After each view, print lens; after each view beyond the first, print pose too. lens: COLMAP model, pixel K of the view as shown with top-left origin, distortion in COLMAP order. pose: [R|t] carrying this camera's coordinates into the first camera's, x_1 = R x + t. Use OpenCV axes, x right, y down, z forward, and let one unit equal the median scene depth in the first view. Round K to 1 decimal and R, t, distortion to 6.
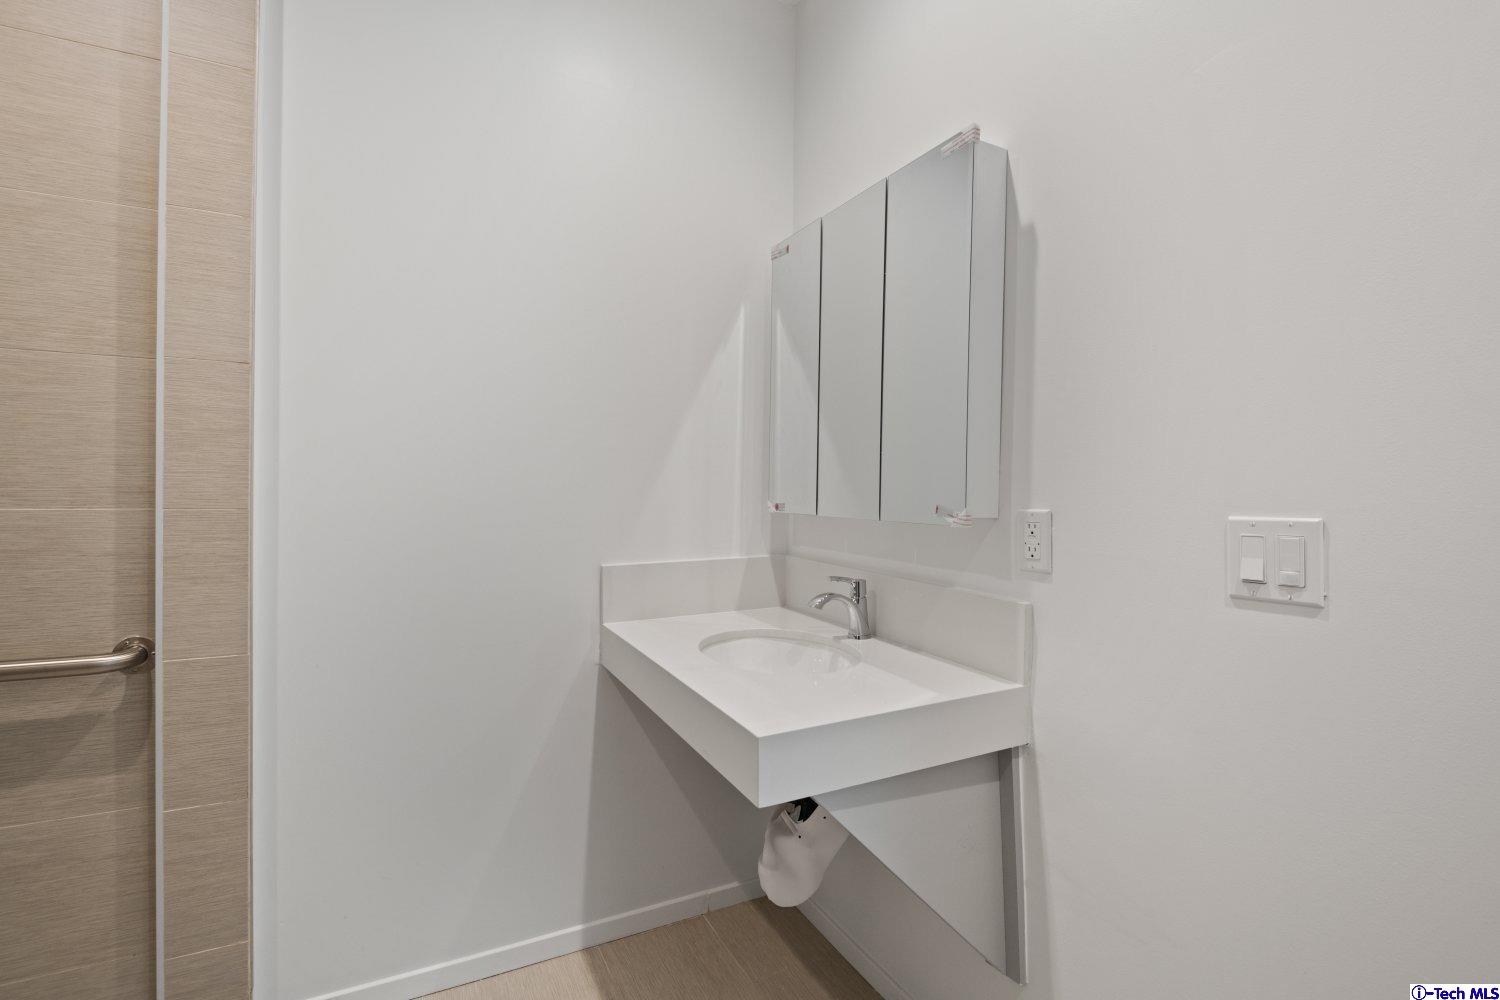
lens RADIAL K [[687.8, 0, 747.9], [0, 687.8, 498.4], [0, 0, 1]] dist [0.011921, -0.015330]
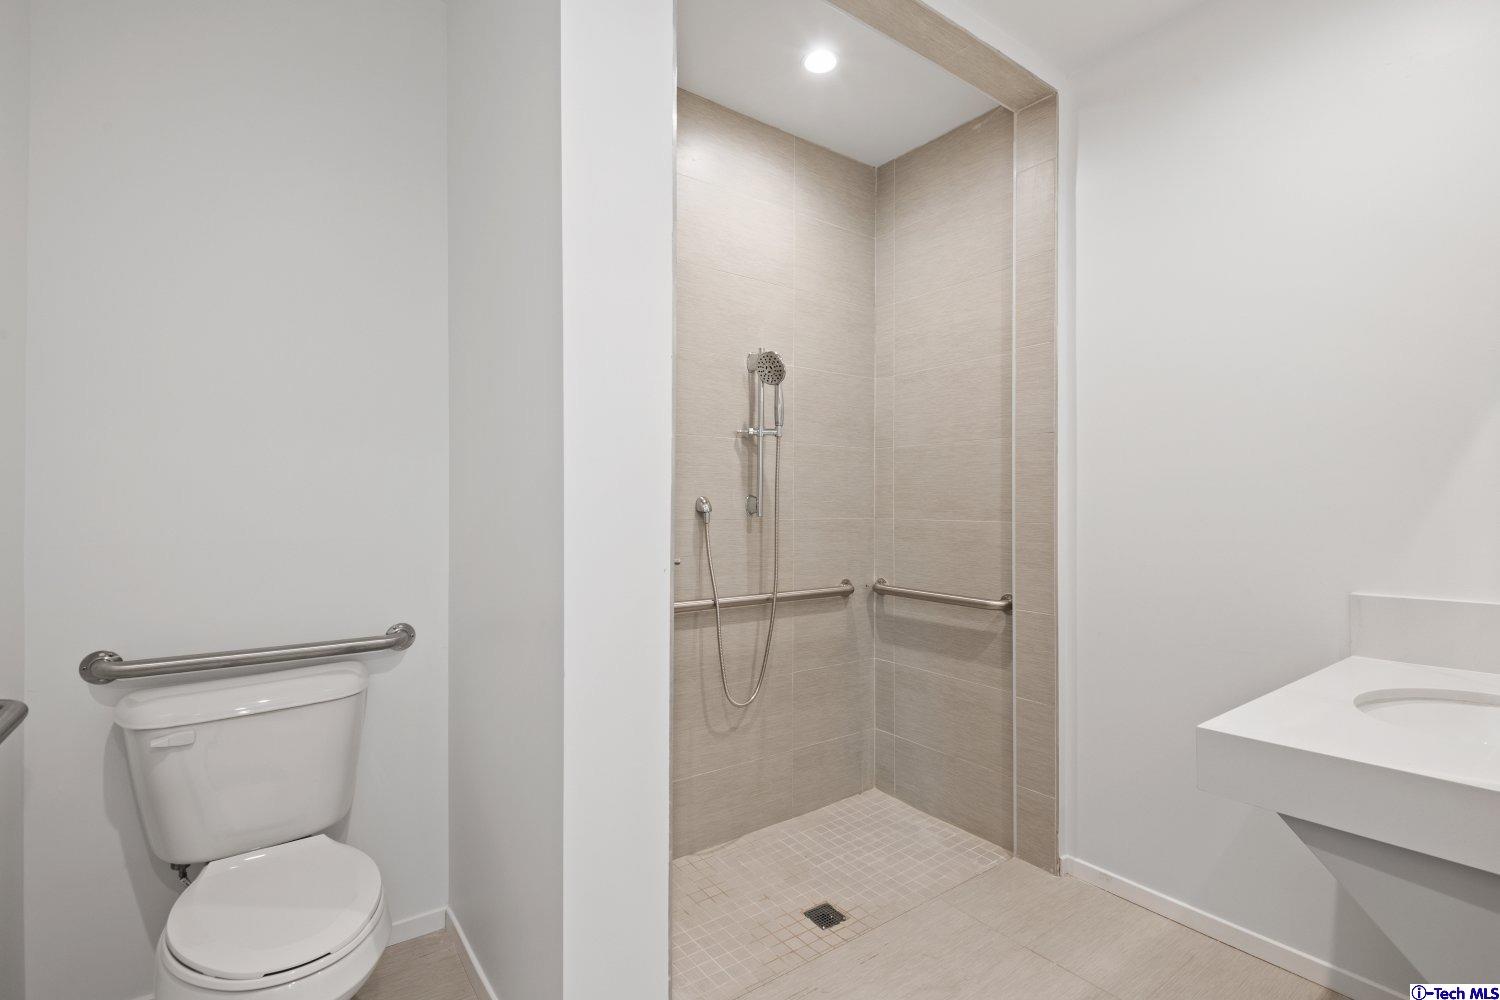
lens RADIAL K [[687.8, 0, 747.9], [0, 687.8, 498.4], [0, 0, 1]] dist [0.011921, -0.015330]
pose [[0.157379, -0.016697, -0.987397, 0.771928], [-0.010964, 0.999766, -0.018653, -0.005007], [0.987477, 0.013761, 0.157159, 0.050945]]
